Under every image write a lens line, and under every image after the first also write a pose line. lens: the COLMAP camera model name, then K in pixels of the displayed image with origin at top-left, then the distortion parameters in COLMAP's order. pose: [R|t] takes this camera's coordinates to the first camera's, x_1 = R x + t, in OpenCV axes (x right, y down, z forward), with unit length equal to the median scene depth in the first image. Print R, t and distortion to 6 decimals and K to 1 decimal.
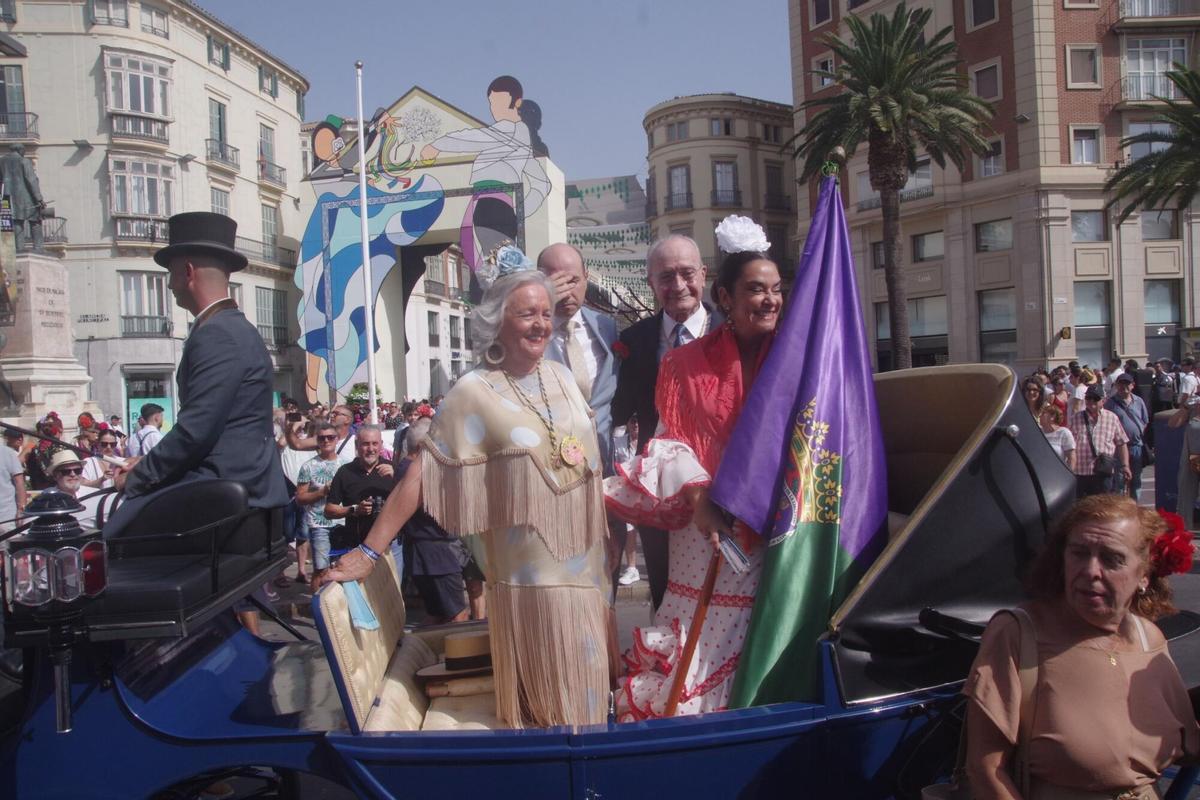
lens RADIAL K [[859.6, 0, 618.5], [0, 859.6, 415.0], [0, 0, 1]] dist [-0.144172, 0.113384]
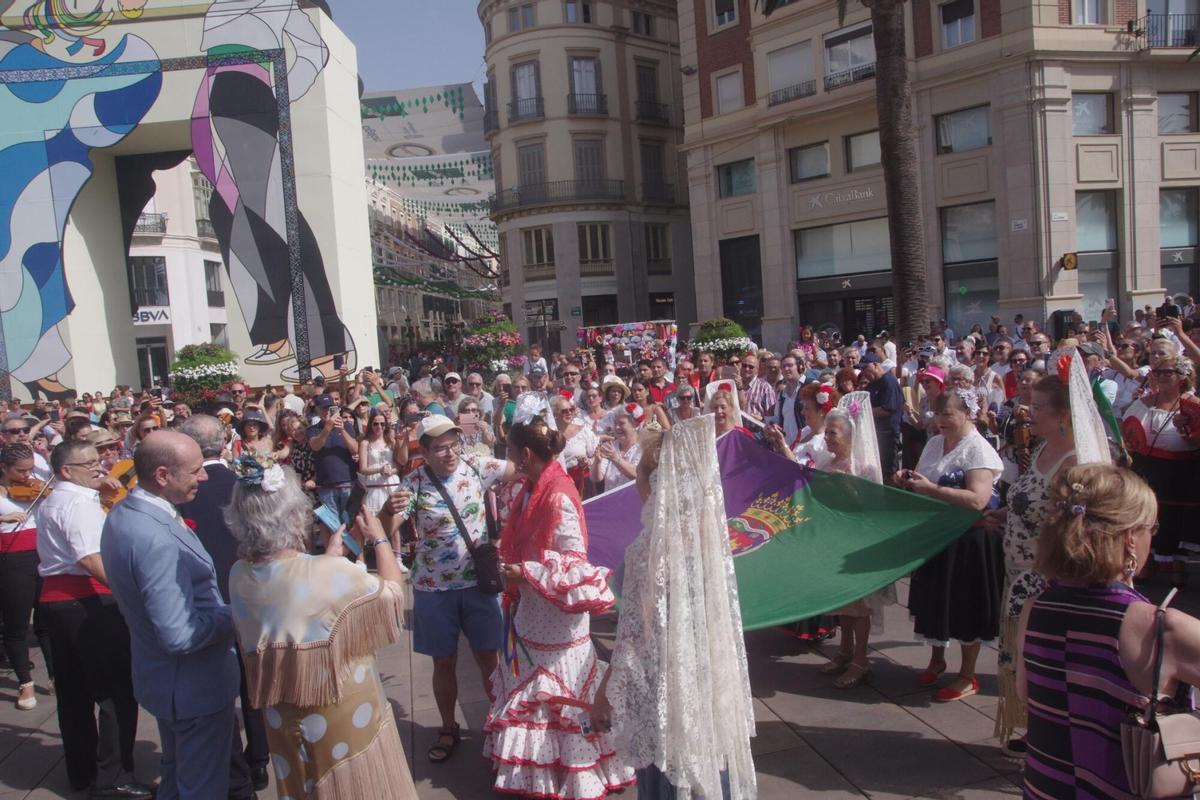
lens RADIAL K [[875.9, 0, 610.7], [0, 875.9, 412.1], [0, 0, 1]] dist [-0.140880, 0.135825]
pose [[0.987843, -0.040654, 0.150045, 0.025867], [0.034189, 0.998383, 0.045415, -0.013619], [-0.151648, -0.039732, 0.987636, 0.295093]]
